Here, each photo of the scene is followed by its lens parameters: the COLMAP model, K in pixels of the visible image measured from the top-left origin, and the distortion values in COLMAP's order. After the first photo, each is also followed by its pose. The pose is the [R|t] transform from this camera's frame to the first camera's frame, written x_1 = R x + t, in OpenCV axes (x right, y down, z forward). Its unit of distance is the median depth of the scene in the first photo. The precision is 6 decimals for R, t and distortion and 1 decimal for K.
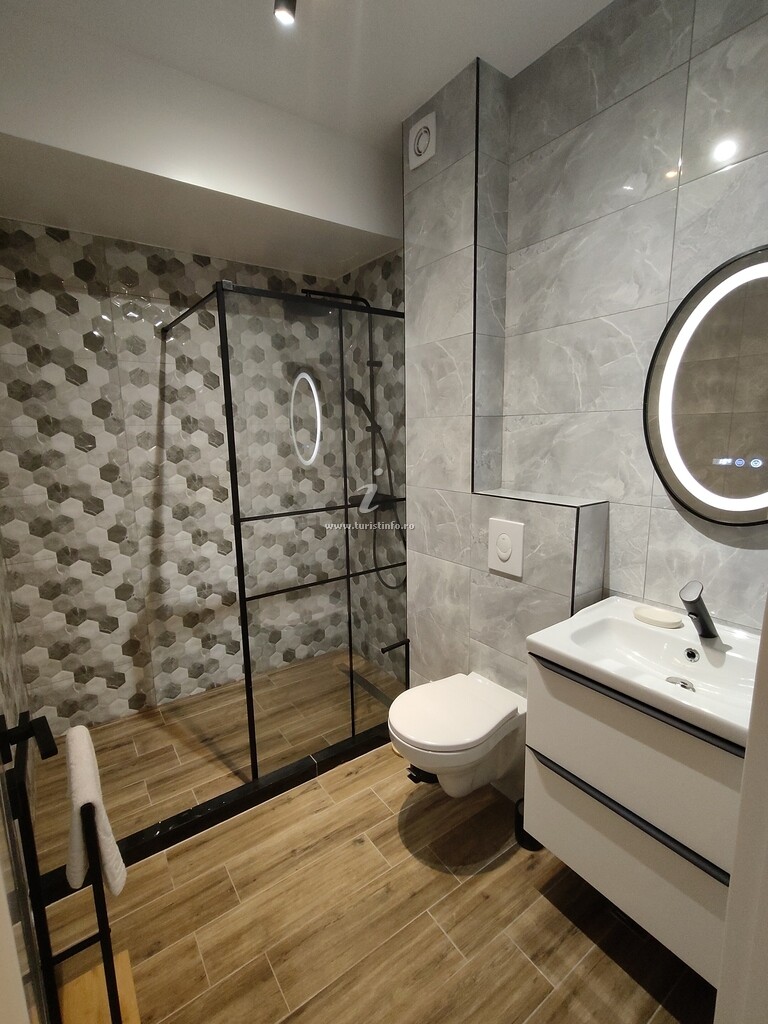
lens RADIAL K [[476.5, 0, 379.5], [0, 476.5, 513.4], [0, 0, 1]] dist [0.003767, 0.001010]
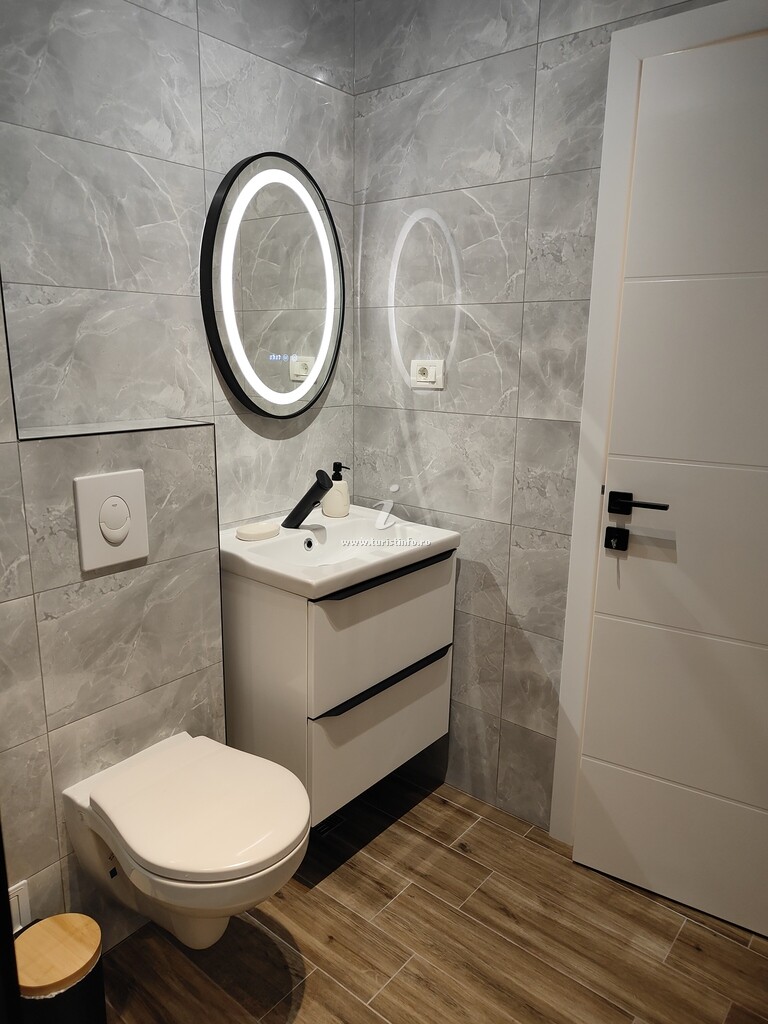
lens RADIAL K [[705.7, 0, 384.0], [0, 705.7, 512.0], [0, 0, 1]] dist [0.003770, 0.004575]
pose [[-0.273115, -0.199918, 0.940979, -0.687514], [0.161347, 0.954791, 0.249683, -0.107918], [-0.948354, 0.220016, -0.228512, 0.977076]]
